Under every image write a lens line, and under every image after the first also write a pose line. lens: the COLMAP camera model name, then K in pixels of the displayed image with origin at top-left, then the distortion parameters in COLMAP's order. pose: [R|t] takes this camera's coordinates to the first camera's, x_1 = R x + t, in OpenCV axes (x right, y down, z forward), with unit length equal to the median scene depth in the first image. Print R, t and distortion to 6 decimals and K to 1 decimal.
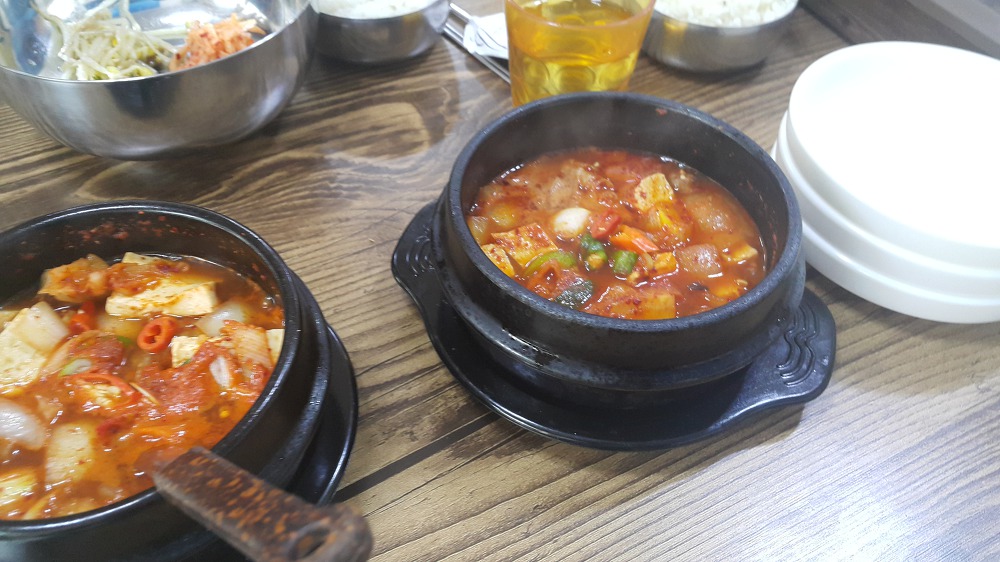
lens RADIAL K [[807.8, 0, 500.0], [0, 807.8, 281.0], [0, 0, 1]] dist [0.124625, -0.259217]
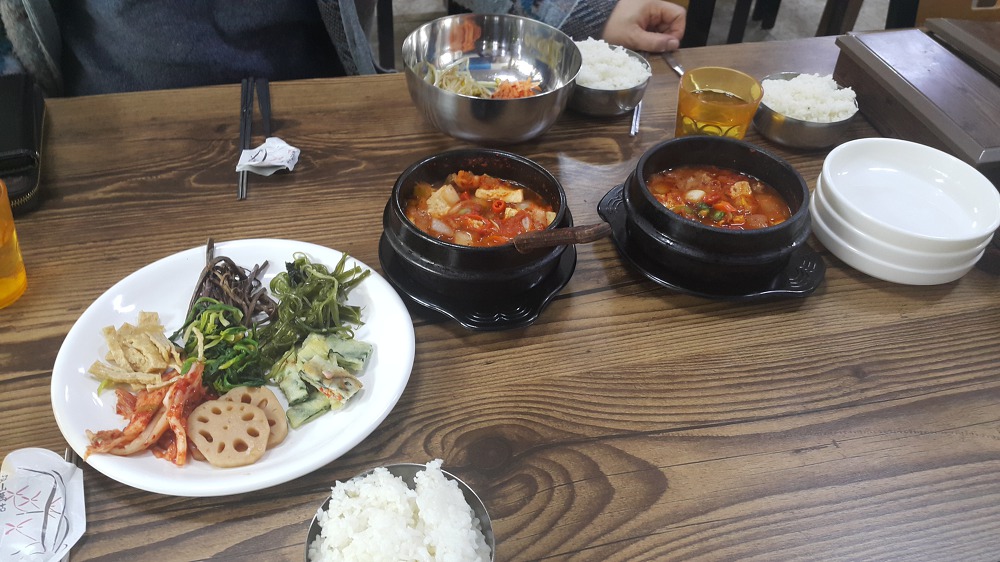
lens RADIAL K [[807.8, 0, 500.0], [0, 807.8, 281.0], [0, 0, 1]] dist [0.124625, -0.259217]
pose [[0.971103, 0.172714, -0.164710, -0.010545], [-0.190533, 0.976652, -0.099238, 0.400614], [0.143724, 0.127753, 0.981337, -0.949760]]
